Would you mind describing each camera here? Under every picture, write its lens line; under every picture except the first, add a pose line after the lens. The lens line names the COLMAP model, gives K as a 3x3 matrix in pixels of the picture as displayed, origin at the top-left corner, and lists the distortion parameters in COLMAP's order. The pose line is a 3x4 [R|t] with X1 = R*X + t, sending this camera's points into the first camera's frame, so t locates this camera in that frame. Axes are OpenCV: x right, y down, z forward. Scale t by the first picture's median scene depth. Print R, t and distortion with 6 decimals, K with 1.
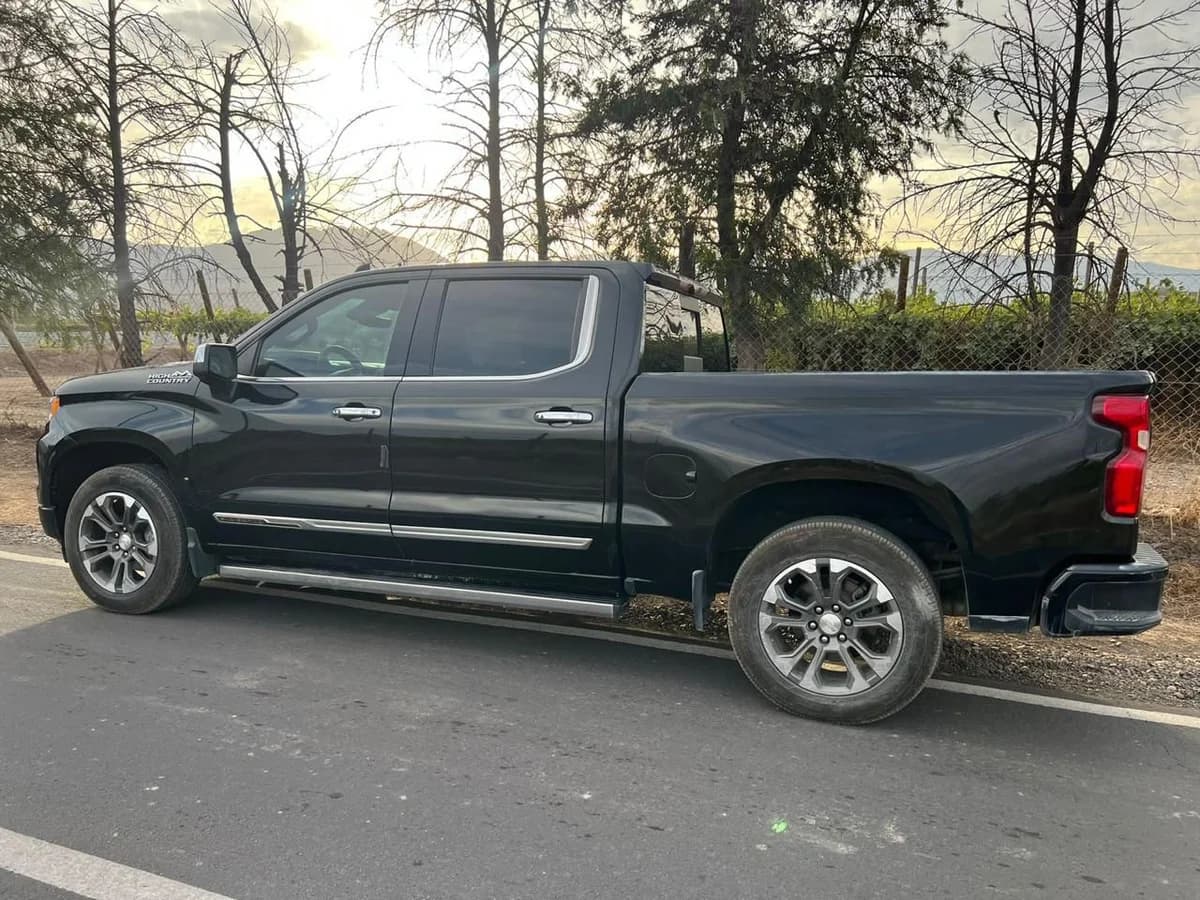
lens RADIAL K [[899.1, 0, 601.1], [0, 899.1, 471.4], [0, 0, 1]] dist [0.056464, -0.060657]
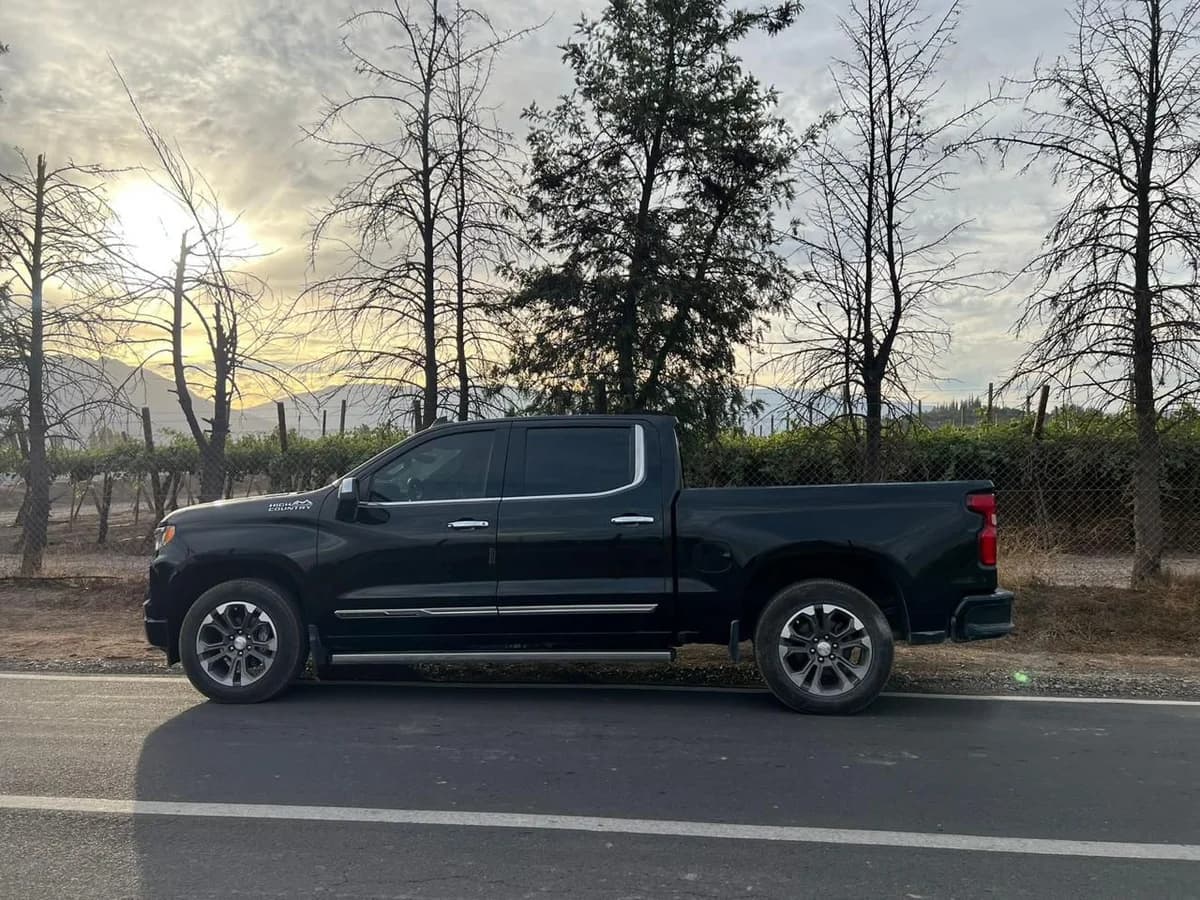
lens RADIAL K [[943.0, 0, 559.2], [0, 943.0, 452.8], [0, 0, 1]] dist [0.115037, -0.224054]
pose [[0.968594, -0.017698, 0.248019, -0.492102], [0.056583, 0.986982, -0.150547, 0.049943], [-0.242126, 0.159852, 0.956986, -0.420588]]
